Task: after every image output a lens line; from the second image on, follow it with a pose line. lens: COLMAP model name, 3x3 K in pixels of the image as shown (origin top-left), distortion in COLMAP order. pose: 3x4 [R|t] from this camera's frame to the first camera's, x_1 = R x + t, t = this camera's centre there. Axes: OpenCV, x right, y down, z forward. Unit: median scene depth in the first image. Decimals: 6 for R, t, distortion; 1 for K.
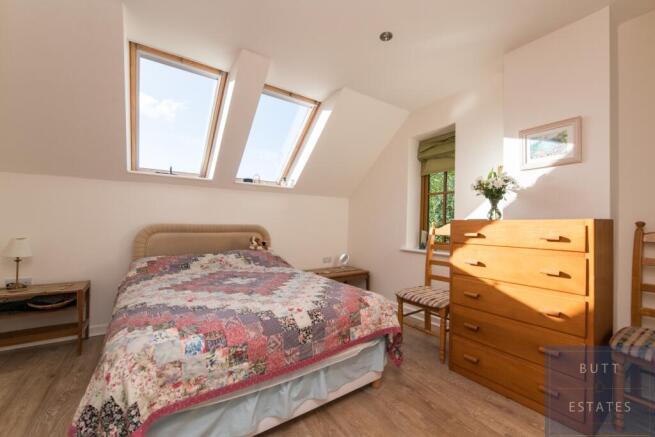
lens RADIAL K [[263.1, 0, 327.5], [0, 263.1, 218.5], [0, 0, 1]] dist [-0.001556, -0.000240]
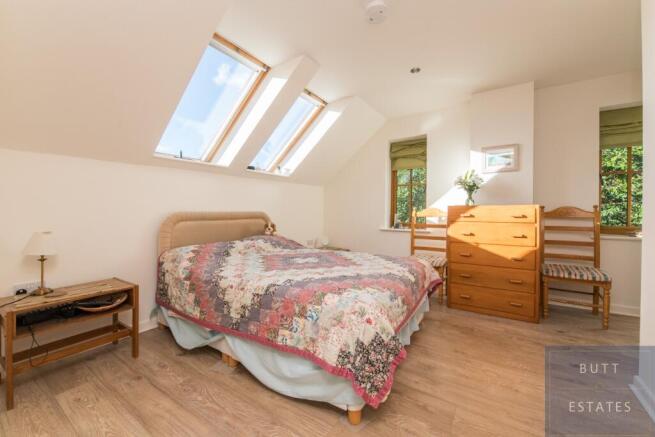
lens RADIAL K [[262.9, 0, 325.9], [0, 262.9, 209.9], [0, 0, 1]] dist [0.001186, 0.000031]
pose [[0.925418, -0.013657, 0.378701, -0.600932], [0.004924, 0.999699, 0.024021, -0.008103], [-0.378916, -0.020365, 0.925207, -0.077544]]
